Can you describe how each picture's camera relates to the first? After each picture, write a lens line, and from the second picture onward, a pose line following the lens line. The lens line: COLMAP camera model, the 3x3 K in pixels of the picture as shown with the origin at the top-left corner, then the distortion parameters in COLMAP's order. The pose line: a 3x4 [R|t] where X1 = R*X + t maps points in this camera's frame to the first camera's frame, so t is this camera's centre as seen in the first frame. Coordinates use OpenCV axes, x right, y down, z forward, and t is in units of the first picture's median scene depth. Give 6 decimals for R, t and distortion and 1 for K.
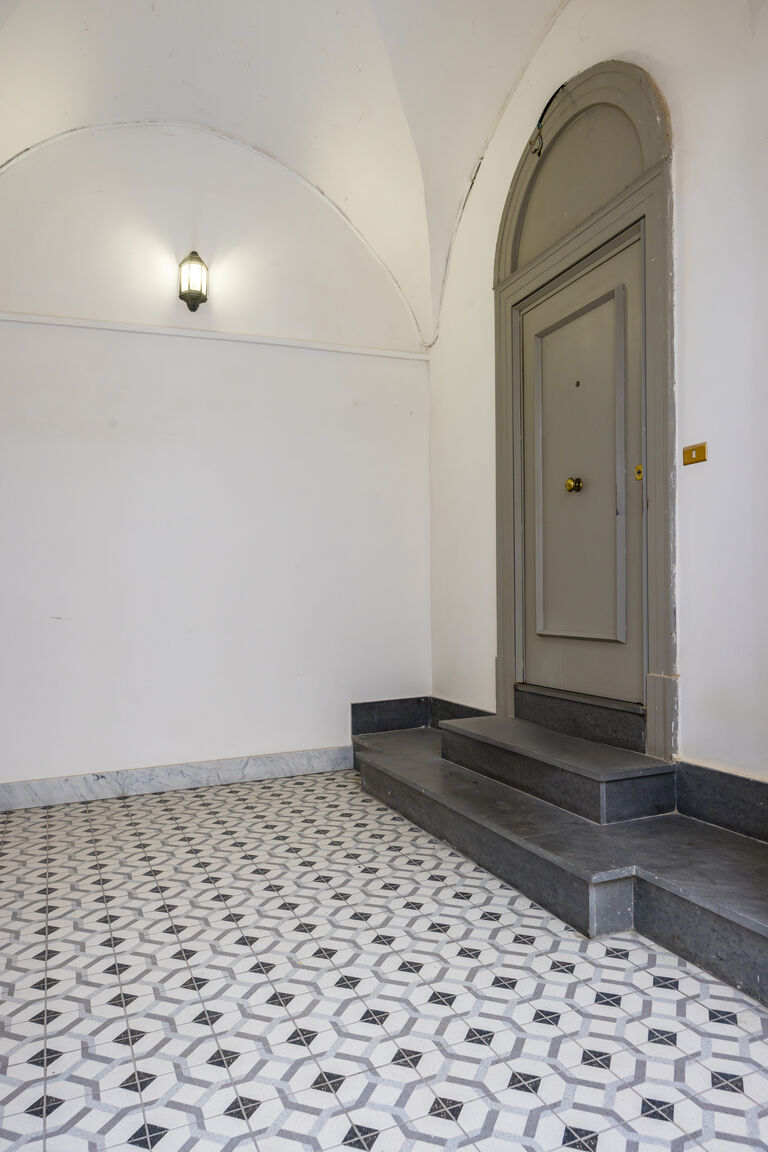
lens RADIAL K [[775.1, 0, 377.9], [0, 775.1, 574.9], [0, 0, 1]] dist [0.022029, 0.000701]
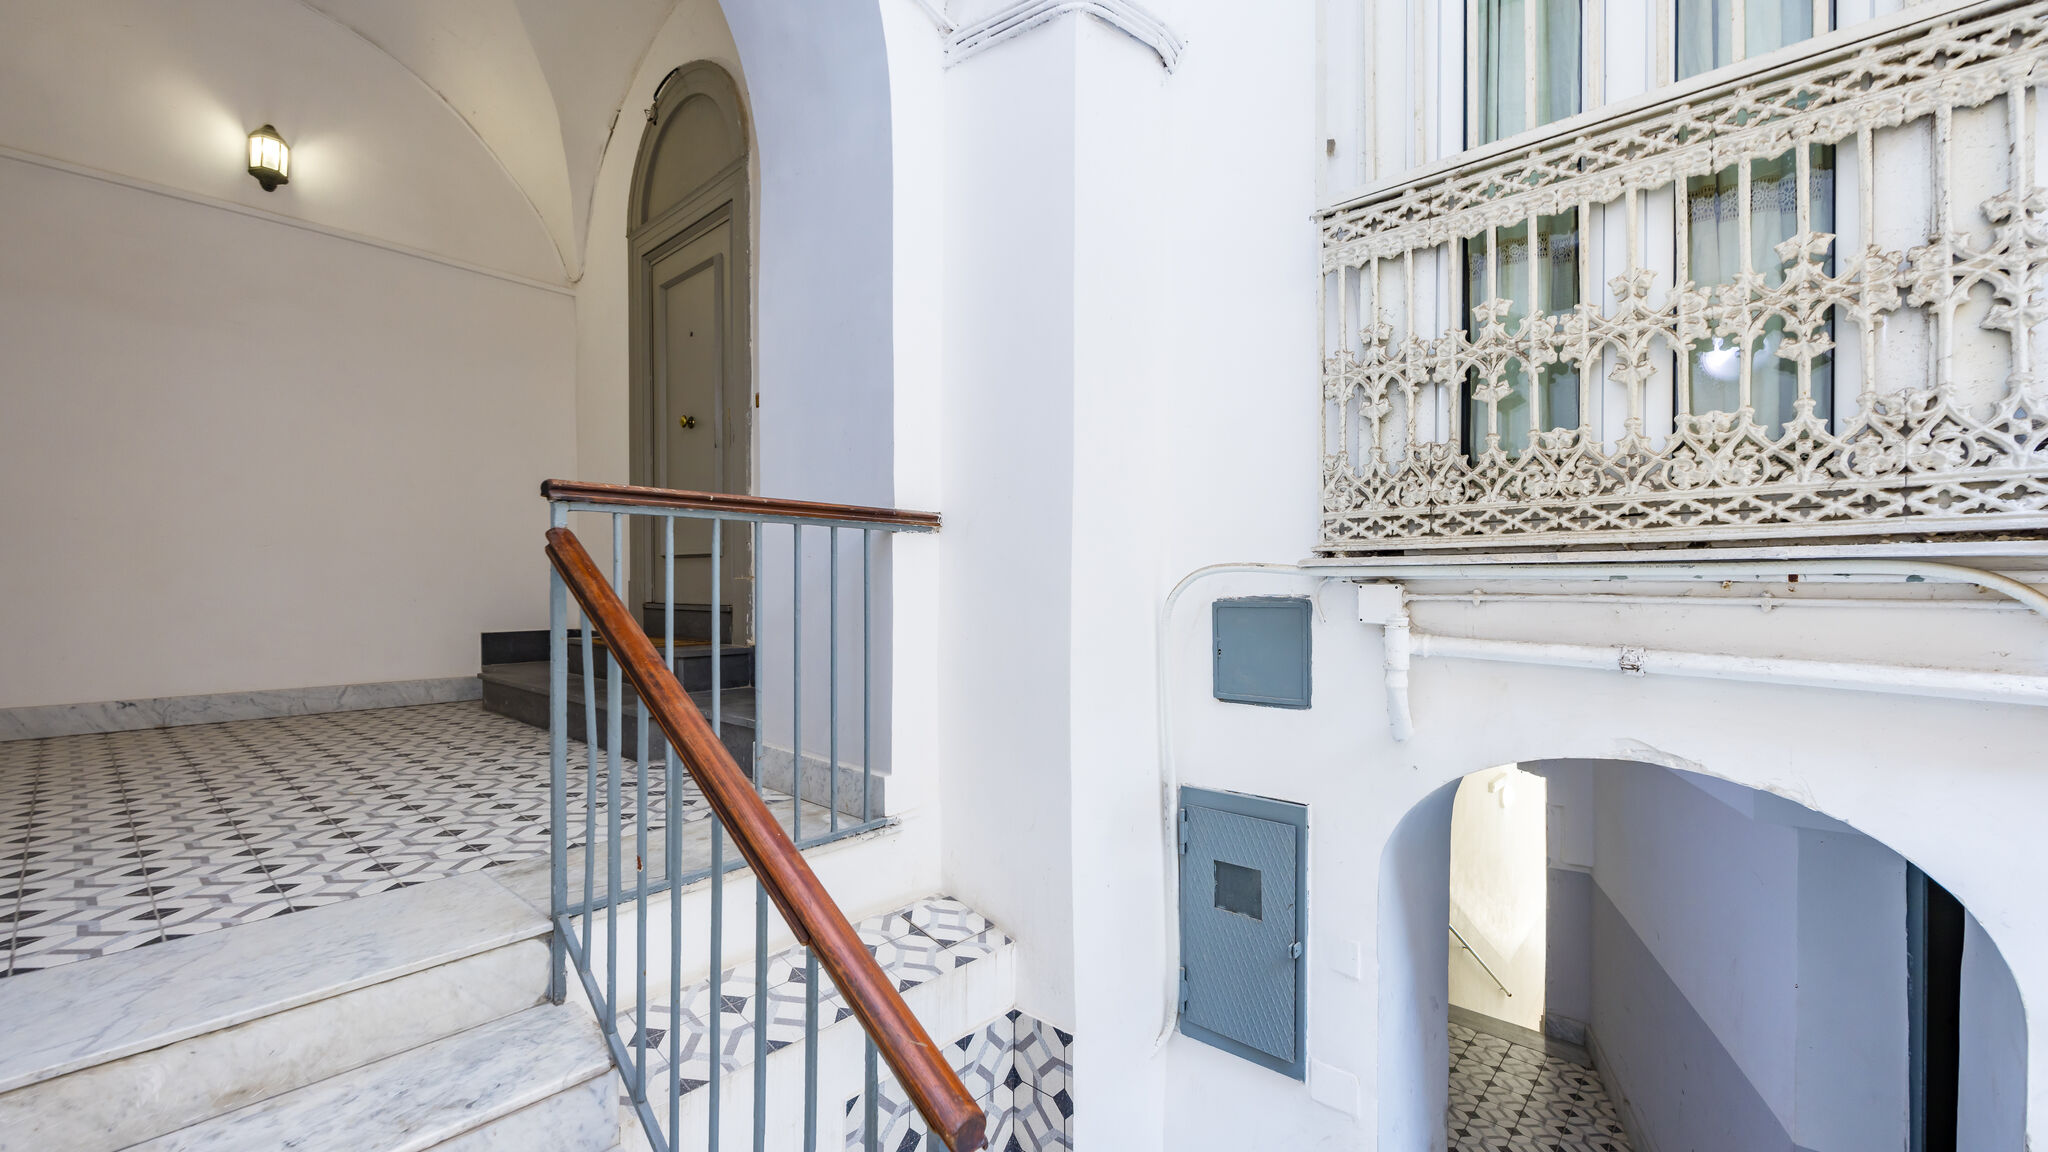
lens RADIAL K [[803.7, 0, 1008.6], [0, 803.7, 602.8], [0, 0, 1]] dist [-0.001802, 0.000437]
pose [[0.895153, 0.013147, 0.445565, 0.132235], [-0.032401, 0.998840, 0.035623, 0.082489], [-0.444580, -0.046325, 0.894540, -0.254442]]
